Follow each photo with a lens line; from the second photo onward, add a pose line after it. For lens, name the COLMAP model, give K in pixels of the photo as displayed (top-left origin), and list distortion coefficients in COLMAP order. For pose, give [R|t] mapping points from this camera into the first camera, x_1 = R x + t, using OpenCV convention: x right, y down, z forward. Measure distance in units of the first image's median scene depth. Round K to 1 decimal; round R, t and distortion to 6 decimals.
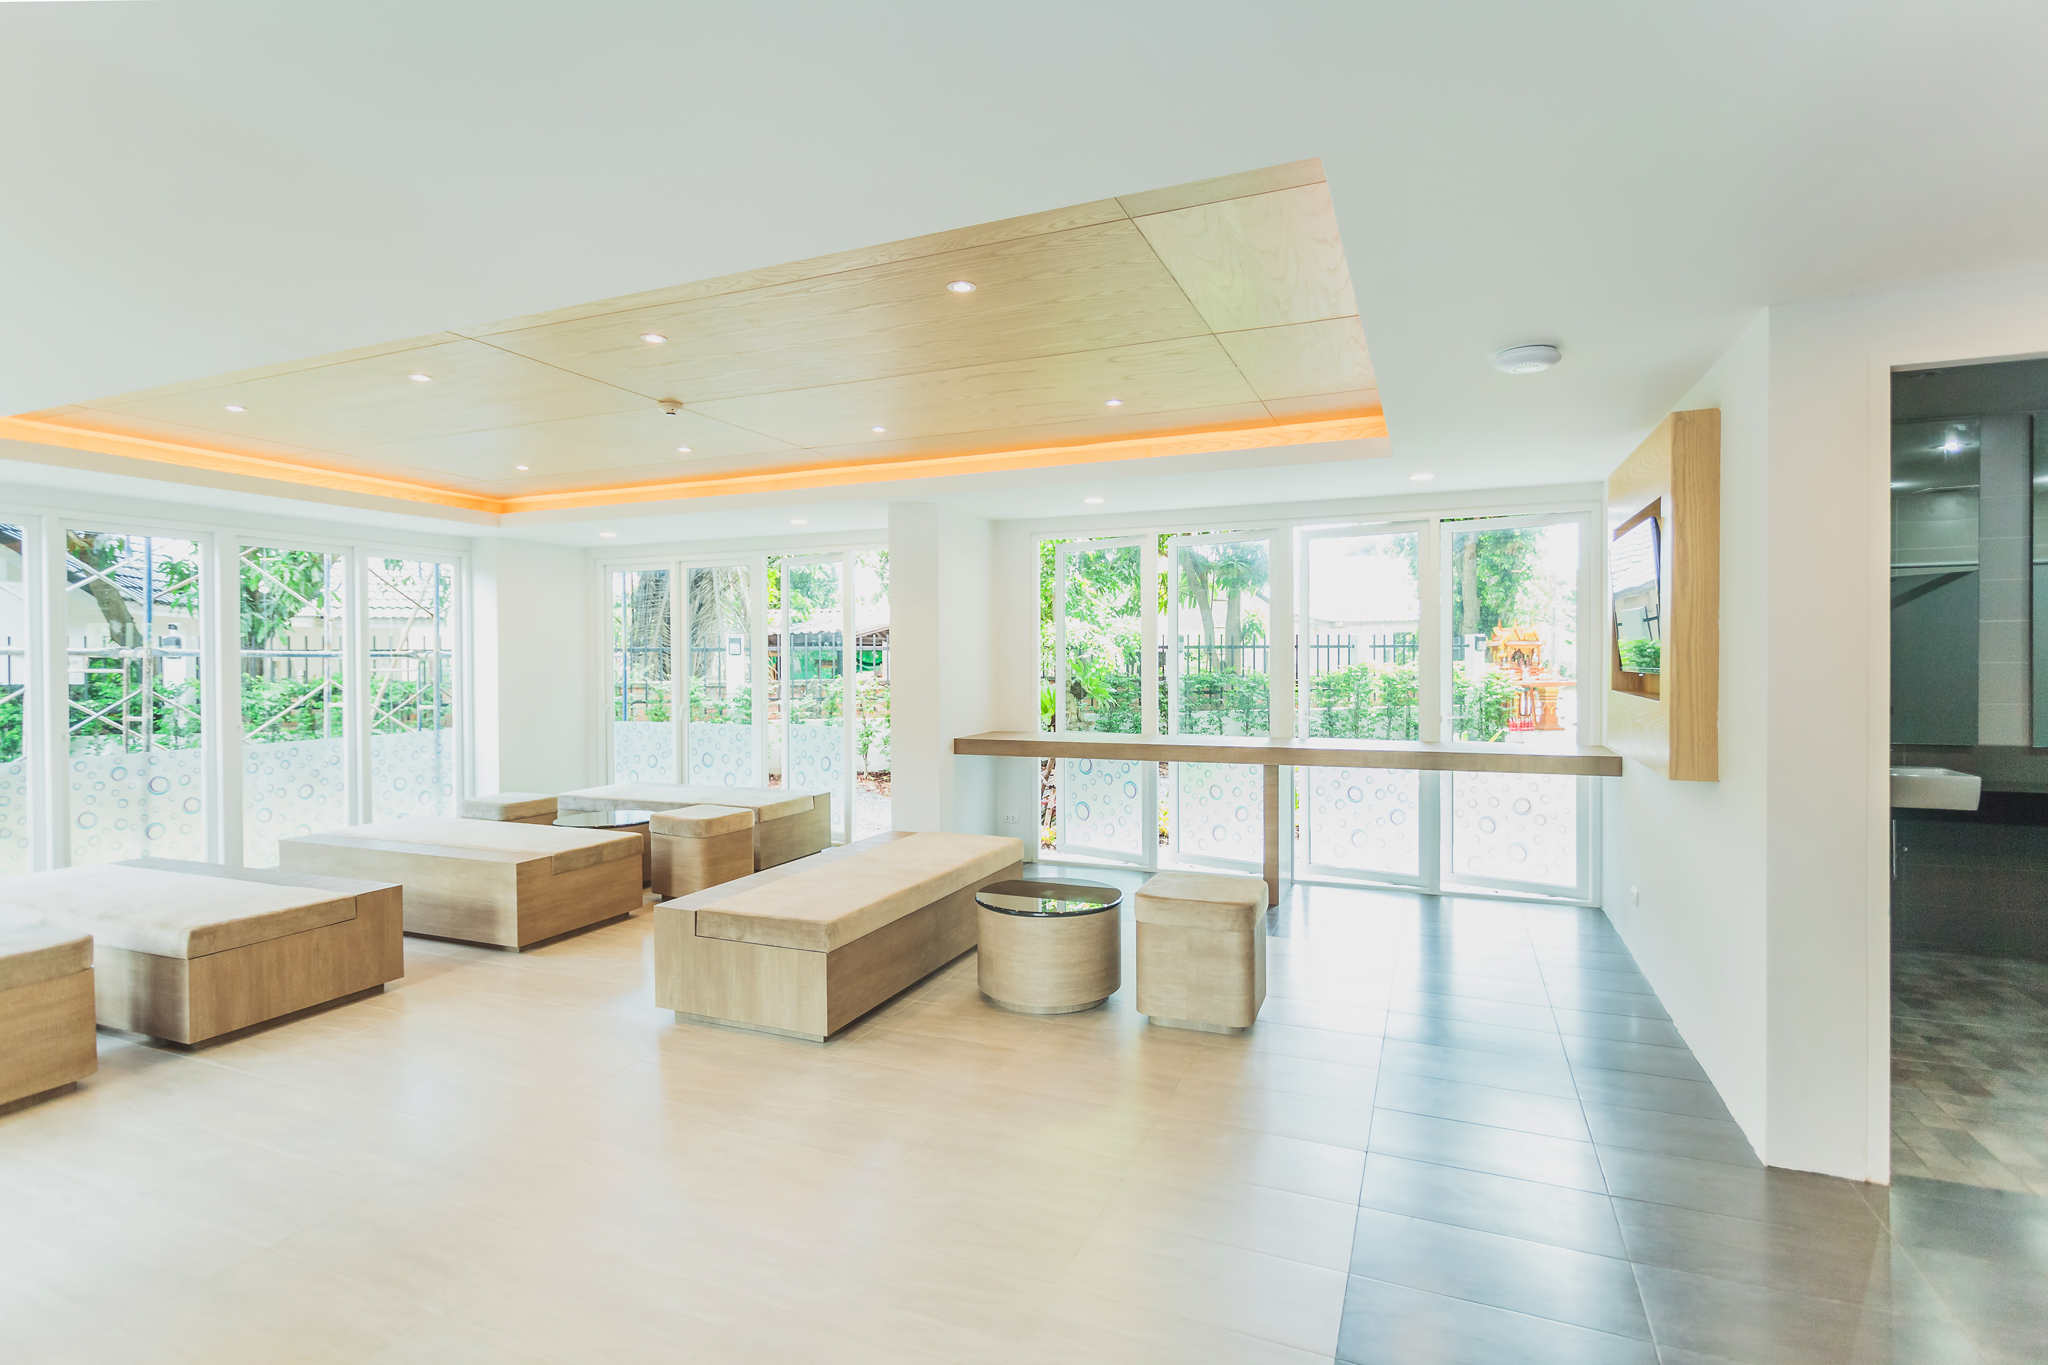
lens RADIAL K [[993.2, 0, 1018.5], [0, 993.2, 670.8], [0, 0, 1]] dist [0.000424, 0.000217]
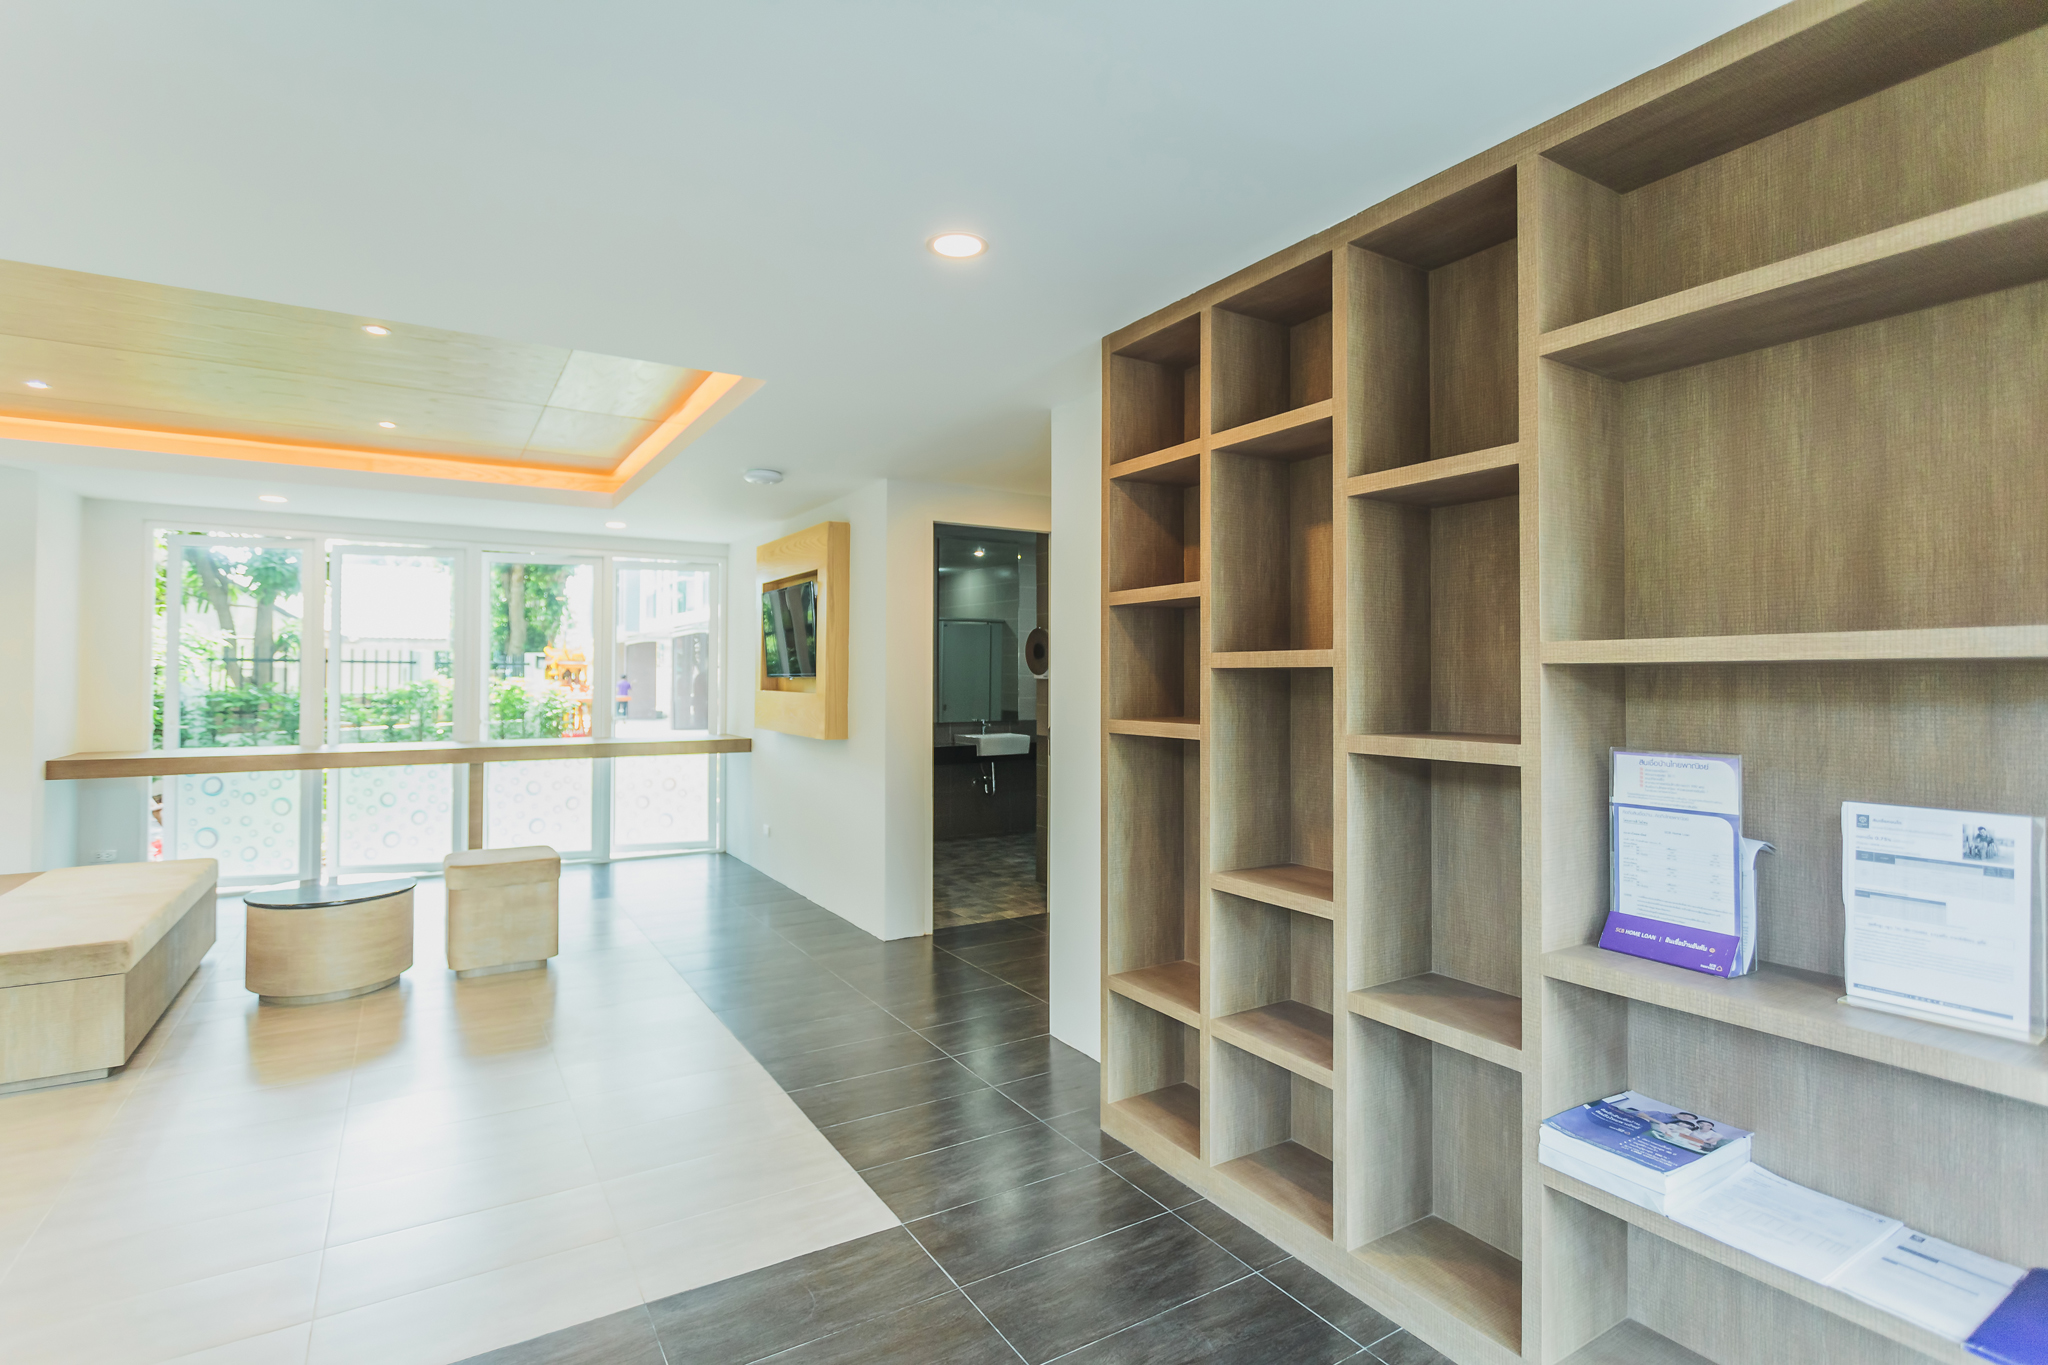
lens RADIAL K [[993.2, 0, 1018.5], [0, 993.2, 670.8], [0, 0, 1]] dist [0.000424, 0.000217]
pose [[0.585362, 0.013849, 0.810654, -0.111177], [0.004266, 0.999788, -0.020161, 0.006217], [-0.810761, 0.015260, 0.585179, -0.052959]]
